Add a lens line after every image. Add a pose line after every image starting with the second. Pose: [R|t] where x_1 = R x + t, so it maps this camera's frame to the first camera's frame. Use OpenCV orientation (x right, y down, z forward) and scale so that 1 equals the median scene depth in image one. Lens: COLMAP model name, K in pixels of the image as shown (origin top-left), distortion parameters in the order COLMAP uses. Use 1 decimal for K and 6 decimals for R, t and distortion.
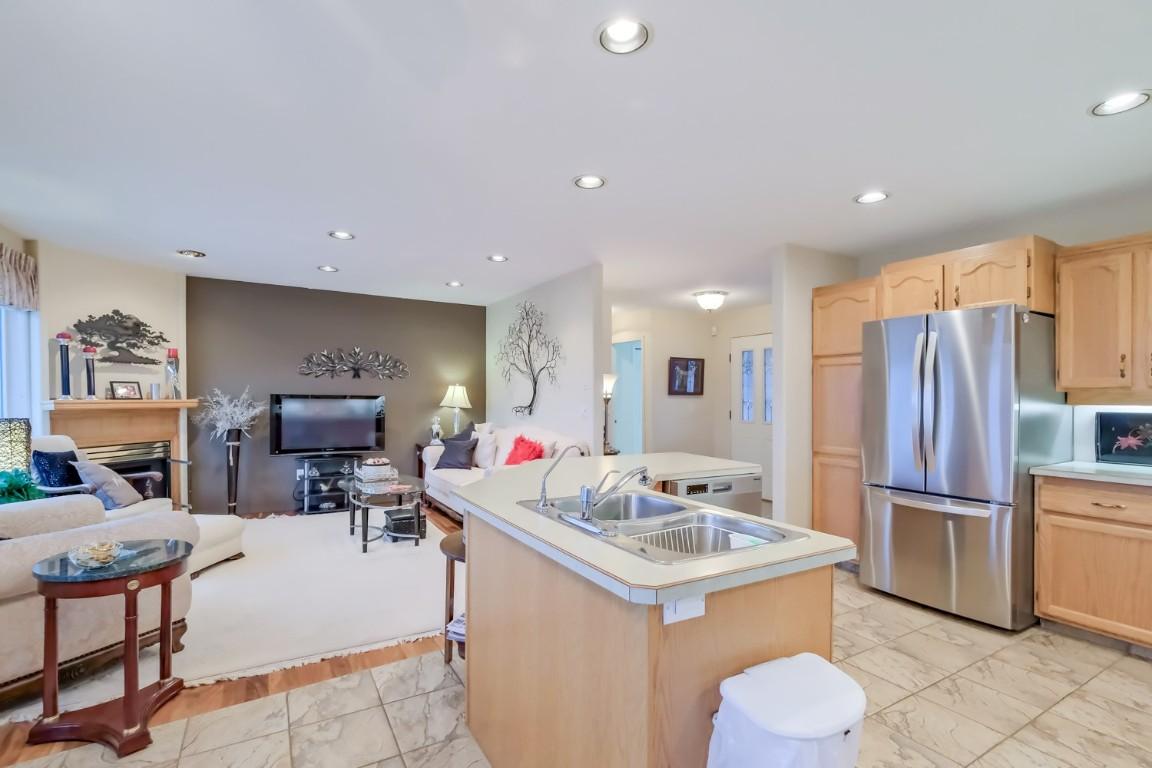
lens RADIAL K [[526.2, 0, 573.2], [0, 526.2, 403.2], [0, 0, 1]] dist [-0.000213, -0.000096]
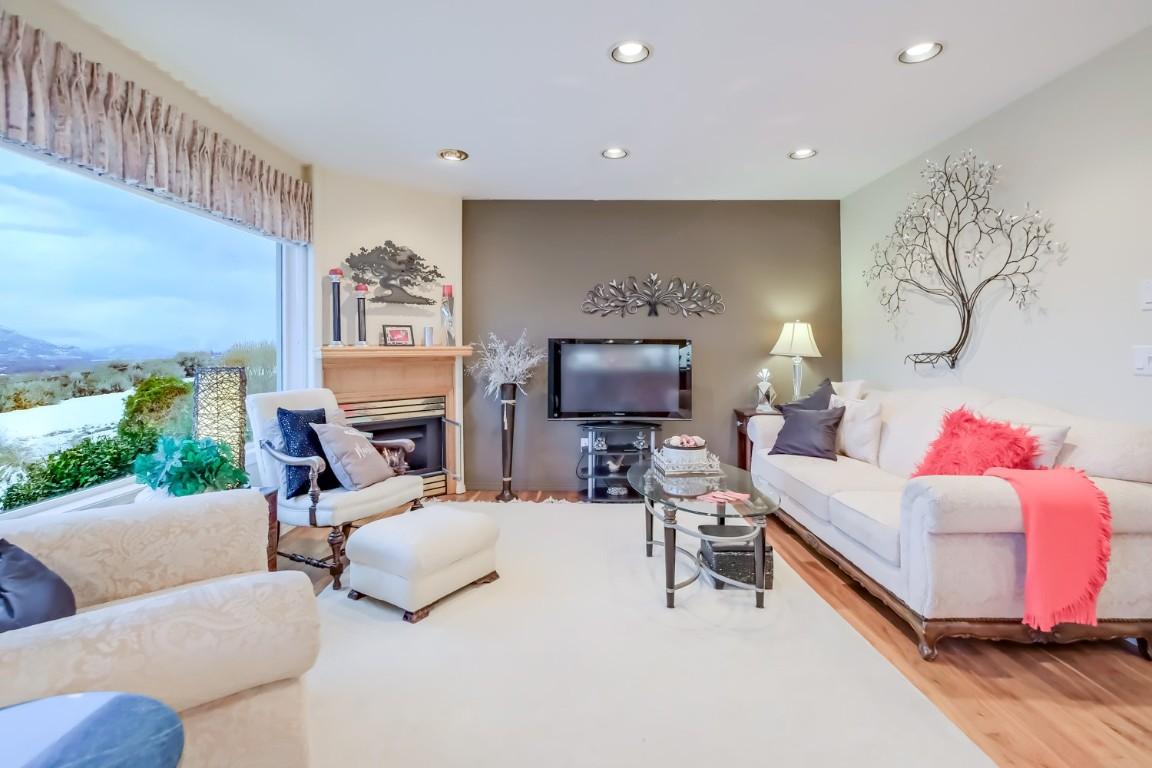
lens RADIAL K [[554.2, 0, 575.7], [0, 554.2, 350.2], [0, 0, 1]] dist [-0.002182, -0.001203]
pose [[0.865033, -0.008439, -0.501644, -0.147963], [0.003490, 0.999936, -0.010804, 0.009072], [0.501703, 0.007595, 0.865007, 0.348459]]
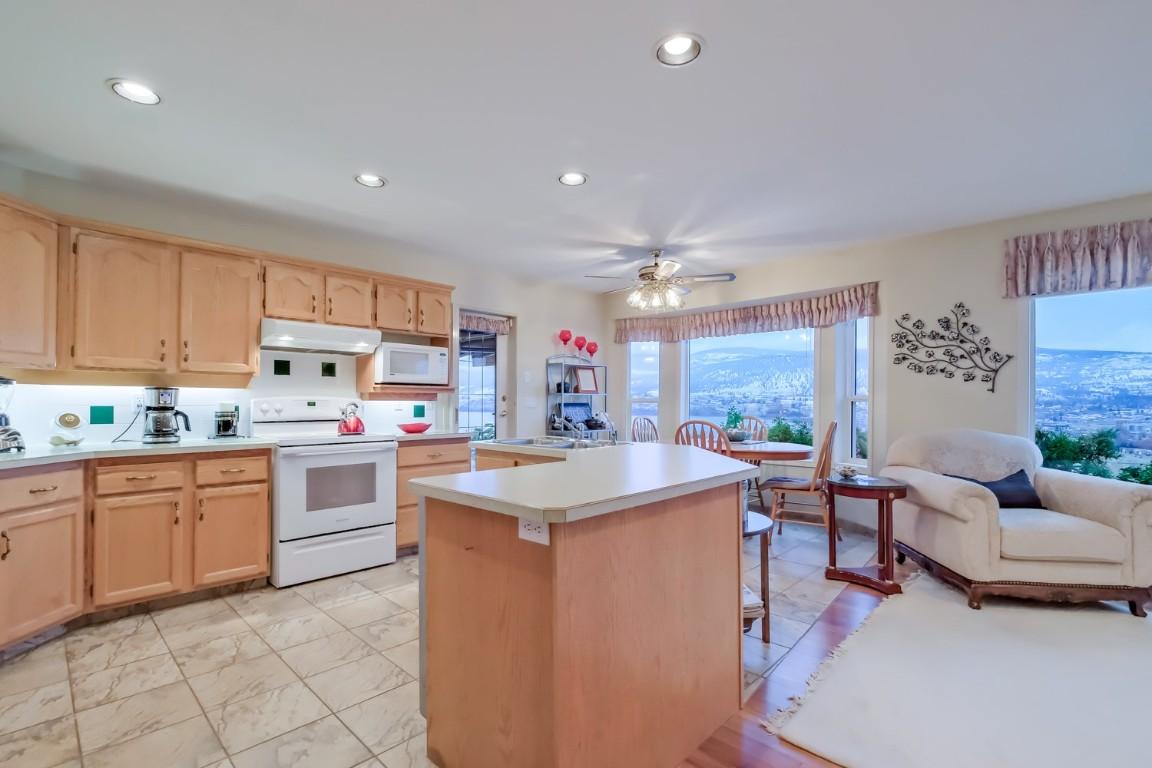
lens RADIAL K [[538.2, 0, 572.2], [0, 538.2, 401.1], [0, 0, 1]] dist [0.001460, 0.000464]
pose [[-0.959646, -0.008585, -0.281079, 0.205972], [-0.013252, 0.999804, 0.014708, 0.010295], [0.280897, 0.017840, -0.959572, 0.939105]]
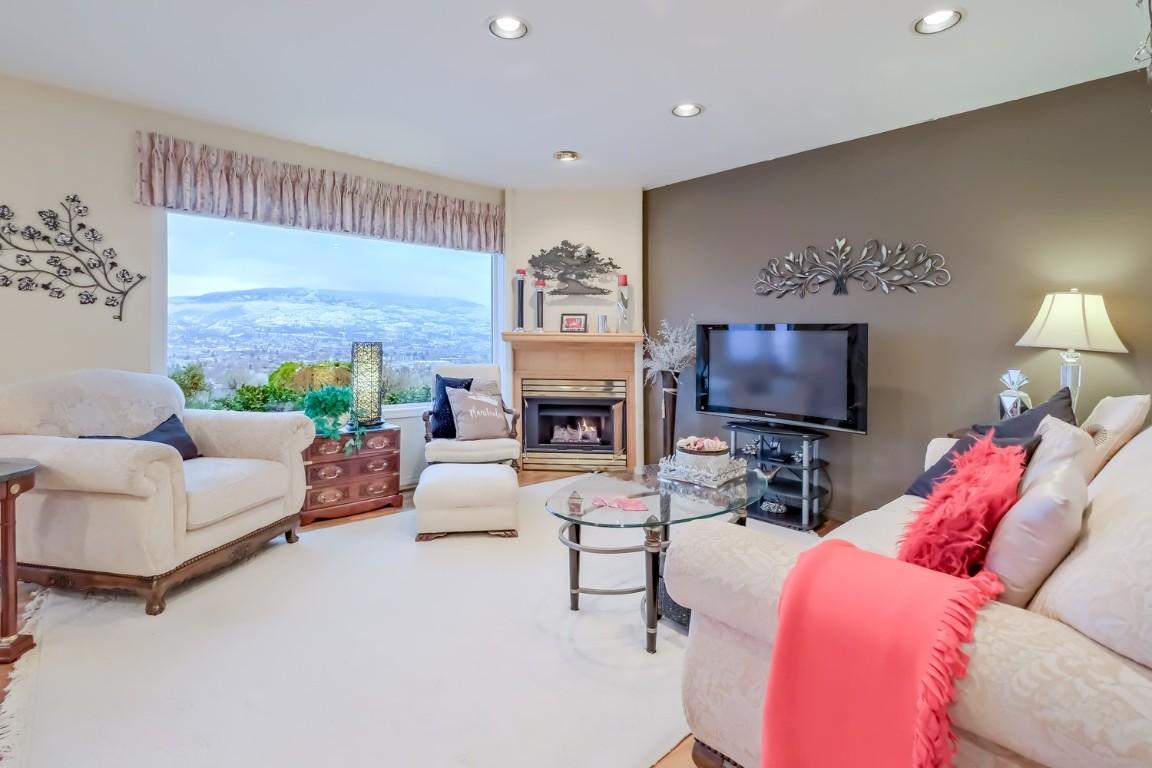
lens RADIAL K [[541.7, 0, 560.6], [0, 541.7, 345.0], [0, 0, 1]] dist [0.002720, 0.000591]
pose [[0.209096, 0.001242, -0.977894, 0.108579], [-0.024072, 0.999703, -0.003877, 0.019097], [0.977599, 0.024350, 0.209064, 0.722132]]
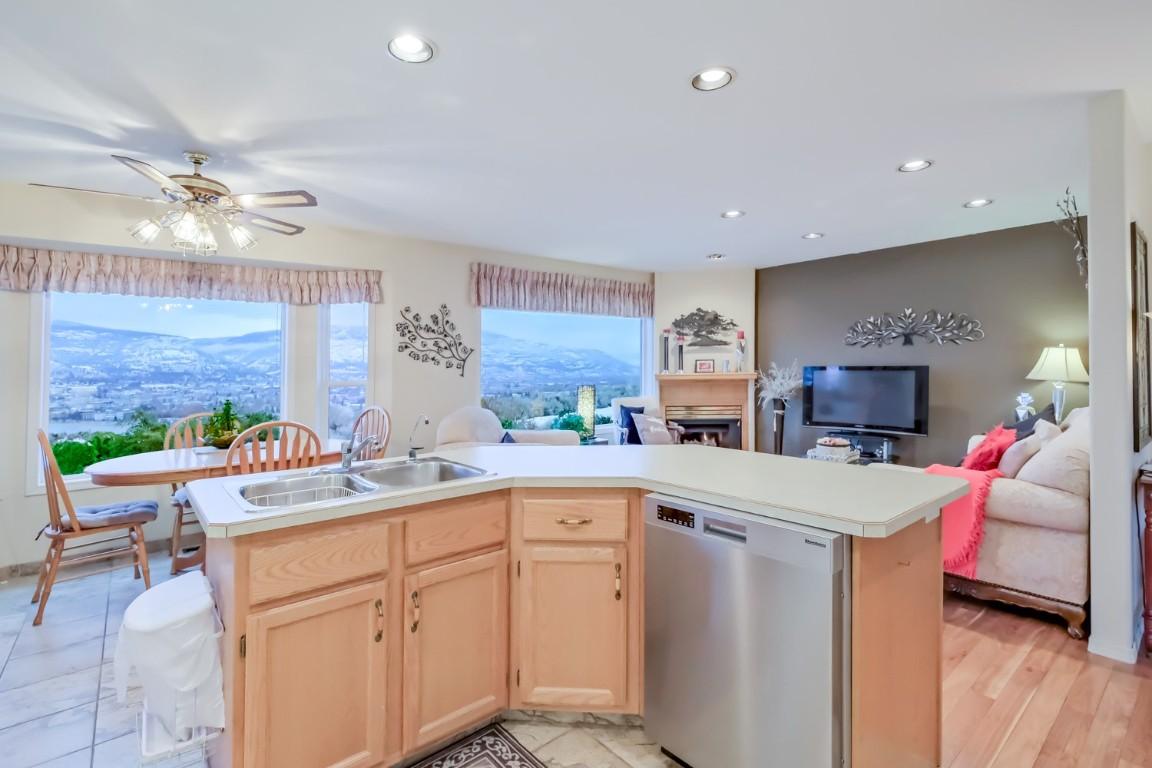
lens RADIAL K [[541.7, 0, 560.6], [0, 541.7, 345.0], [0, 0, 1]] dist [0.002720, 0.000591]
pose [[0.157466, -0.055965, -0.985937, 0.434793], [0.002536, 0.998412, -0.056268, -0.001095], [0.987521, 0.006359, 0.157358, 0.383367]]
